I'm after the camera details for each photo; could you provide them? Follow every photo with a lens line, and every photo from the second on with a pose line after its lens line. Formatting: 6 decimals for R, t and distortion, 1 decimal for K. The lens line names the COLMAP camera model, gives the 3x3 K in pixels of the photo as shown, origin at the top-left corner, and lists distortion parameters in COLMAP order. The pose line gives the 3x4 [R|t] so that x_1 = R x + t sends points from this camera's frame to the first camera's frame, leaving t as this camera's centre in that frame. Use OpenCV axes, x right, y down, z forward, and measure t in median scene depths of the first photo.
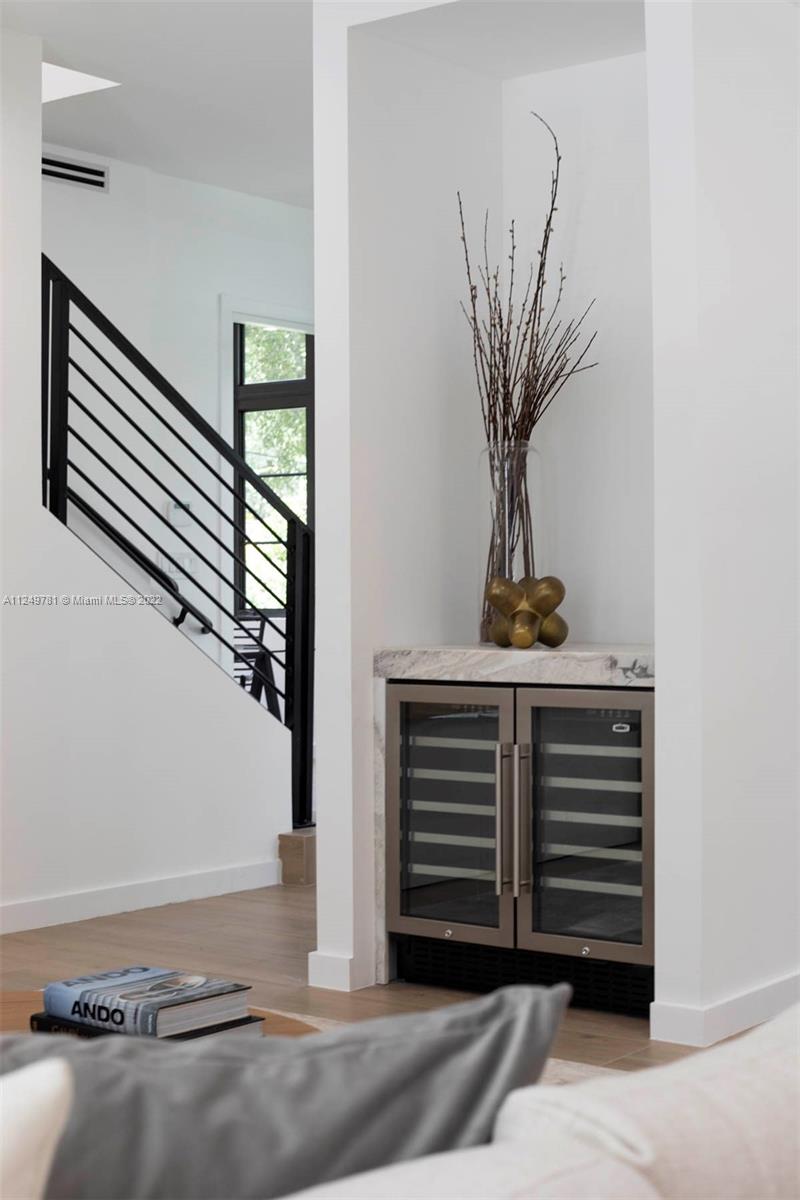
lens RADIAL K [[1880.3, 0, 400.6], [0, 1880.3, 561.6], [0, 0, 1]] dist [-0.033275, -0.037431]
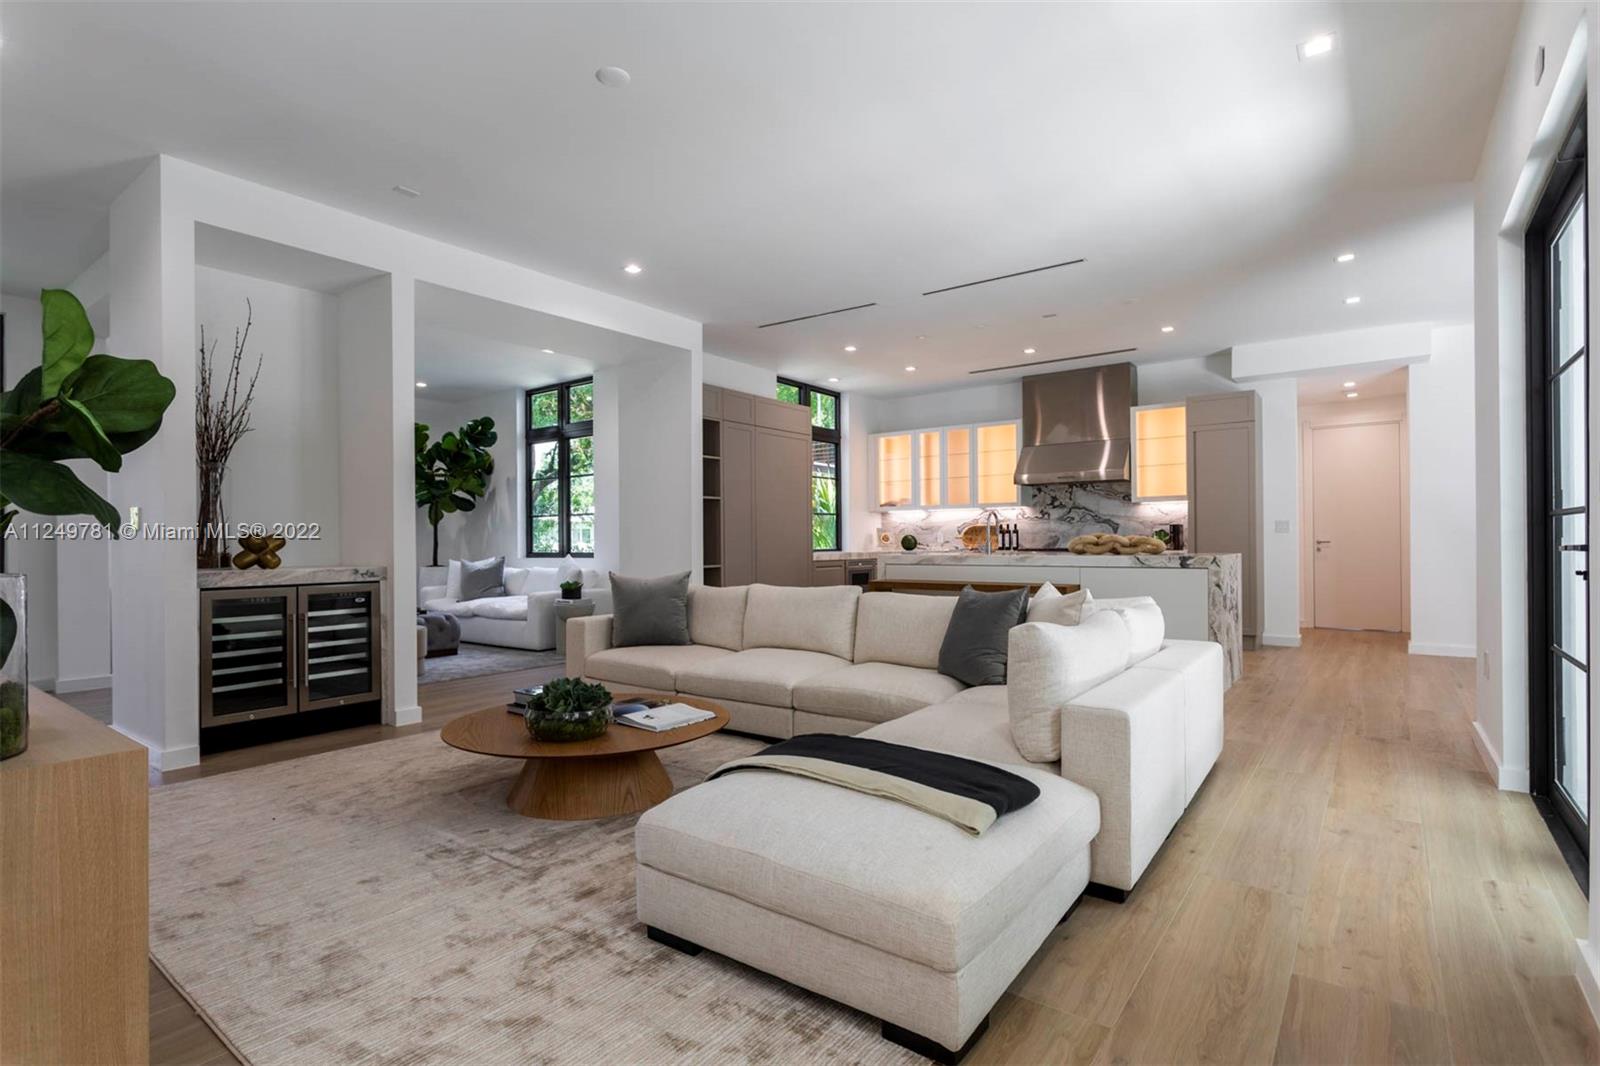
lens RADIAL K [[777.1, 0, 801.1], [0, 777.1, 540.9], [0, 0, 1]] dist [0.000094, 0.000135]
pose [[-0.019181, 0.009344, 0.999772, -0.768785], [-0.005336, 0.999941, -0.009448, 0.020814], [-0.999802, -0.005516, -0.019130, 0.438726]]
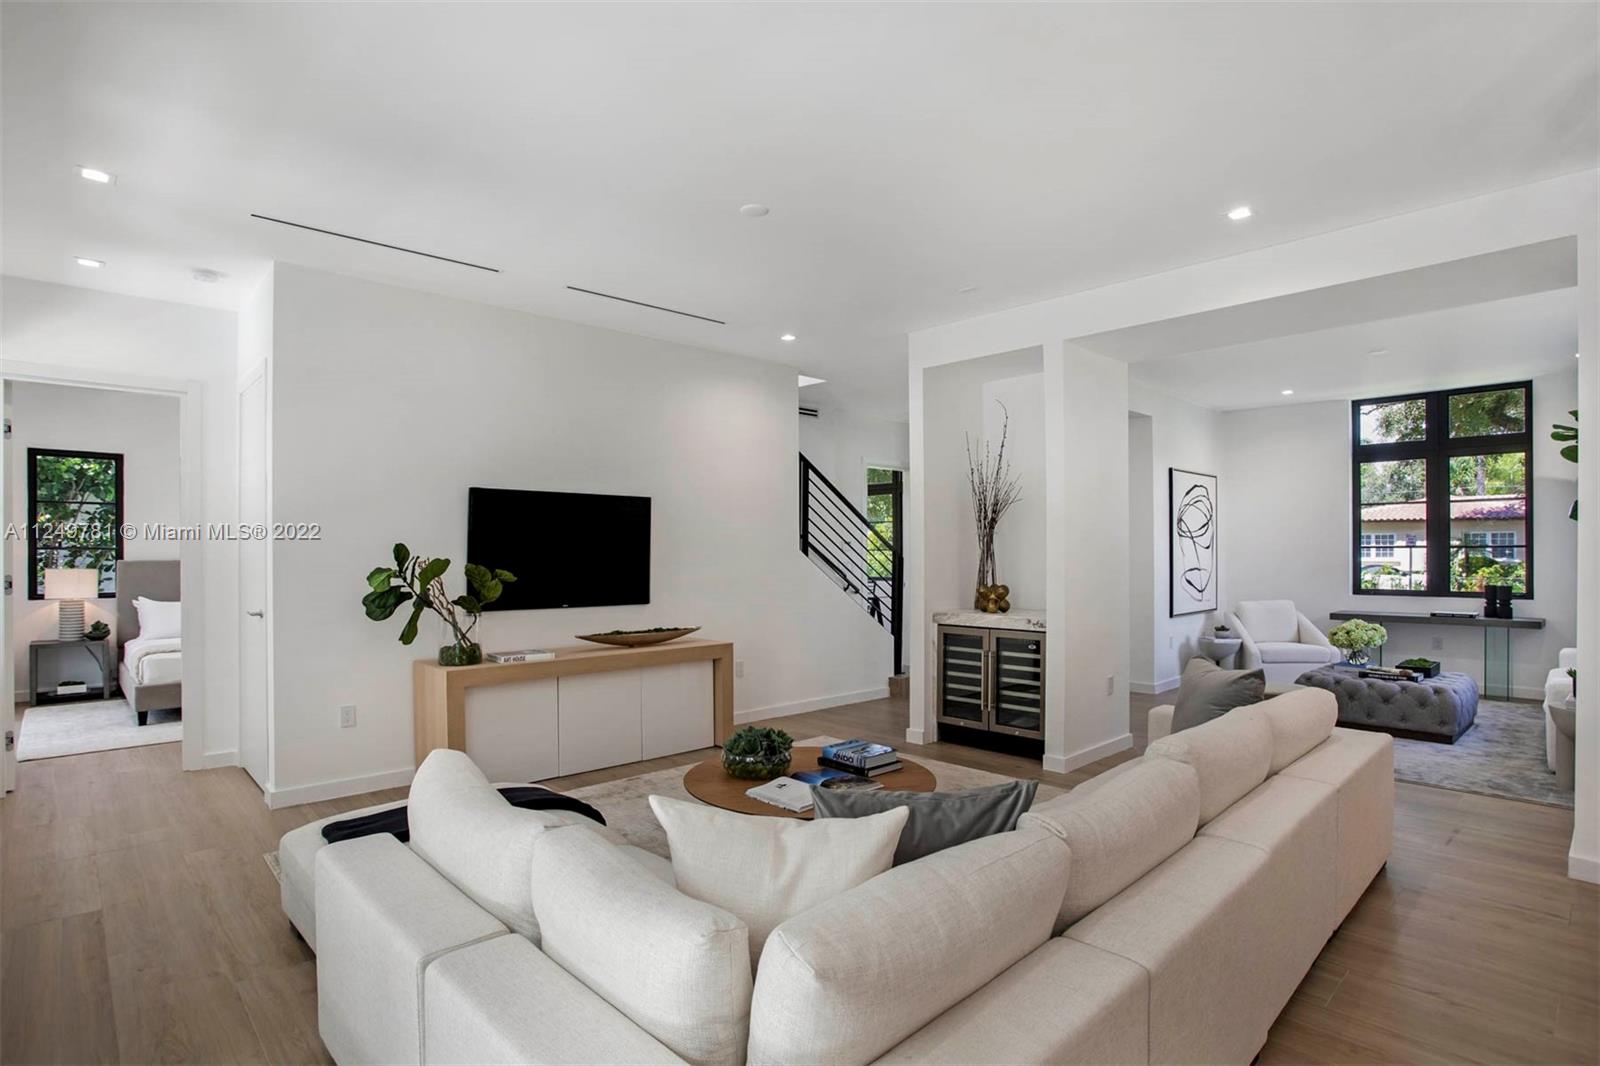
lens RADIAL K [[809.5, 0, 800.4], [0, 809.5, 546.6], [0, 0, 1]] dist [-0.078342, 0.038331]
pose [[0.989350, 0.004251, -0.145492, -0.033139], [-0.003127, 0.999963, 0.007952, -0.050832], [0.145520, -0.007413, 0.989327, -0.115139]]
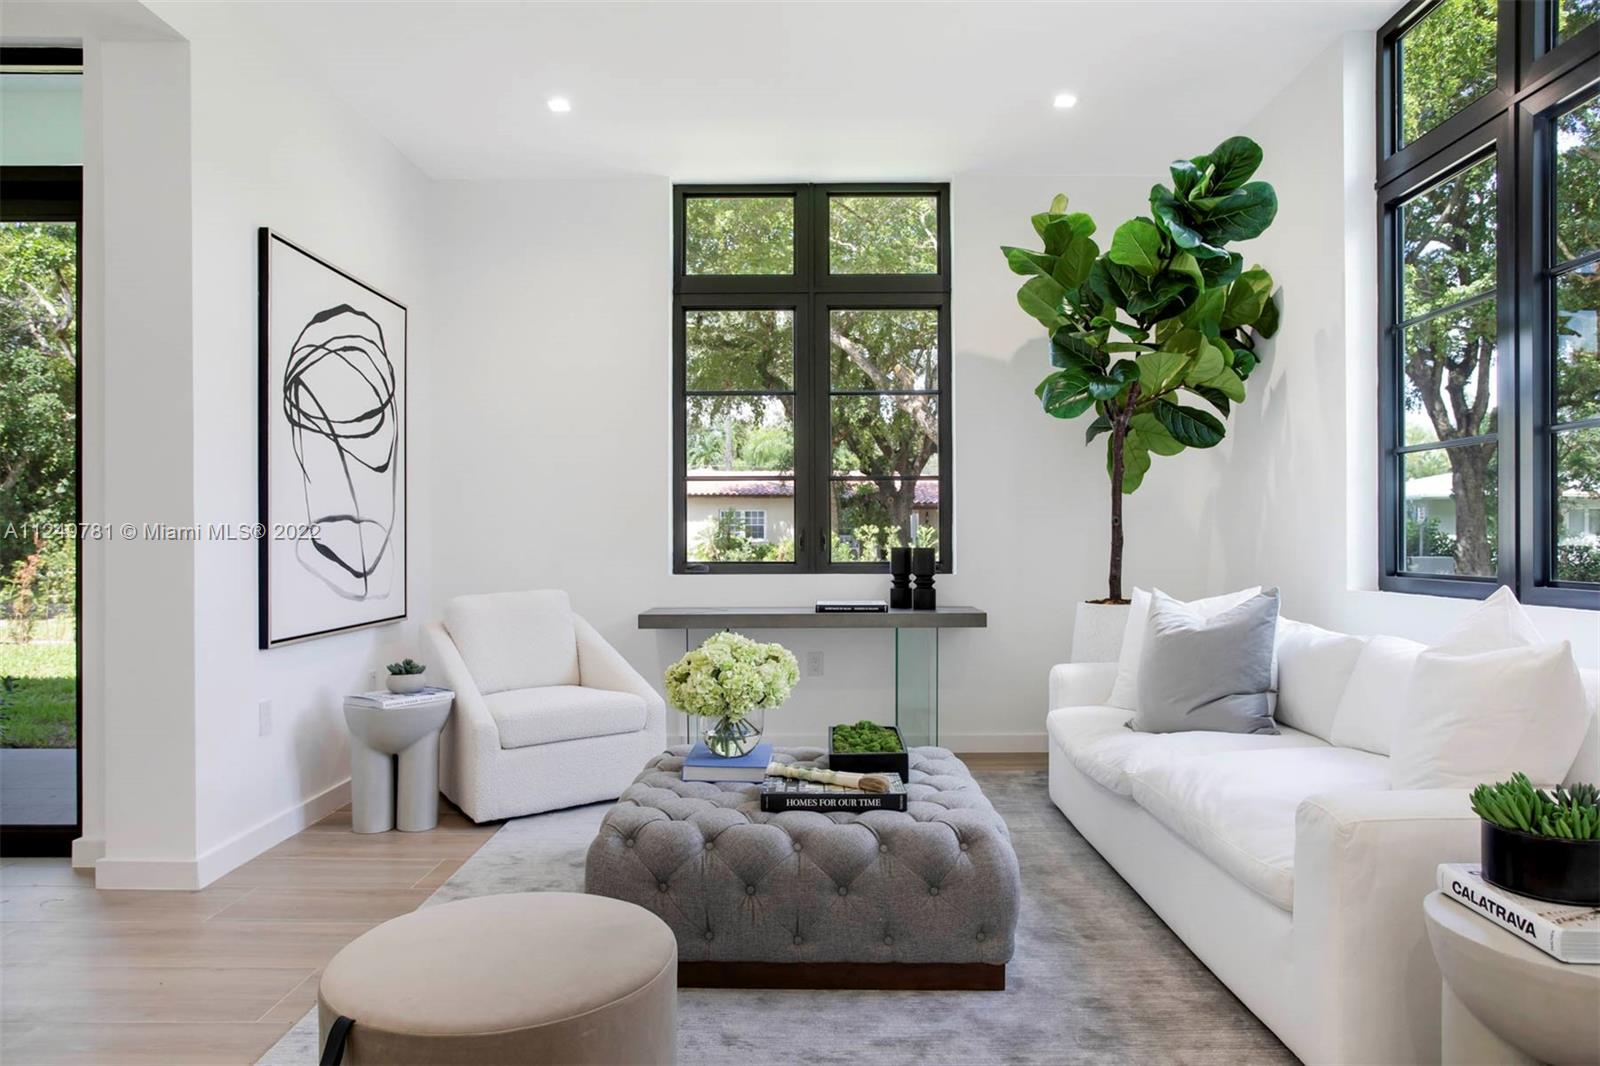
lens RADIAL K [[1015.9, 0, 783.7], [0, 1015.9, 537.6], [0, 0, 1]] dist [-0.031962, 0.000866]
pose [[0.802116, 0.005069, 0.597146, 0.321746], [-0.011769, 0.999904, 0.007321, 0.009690], [-0.597052, -0.012900, 0.802099, 0.735651]]
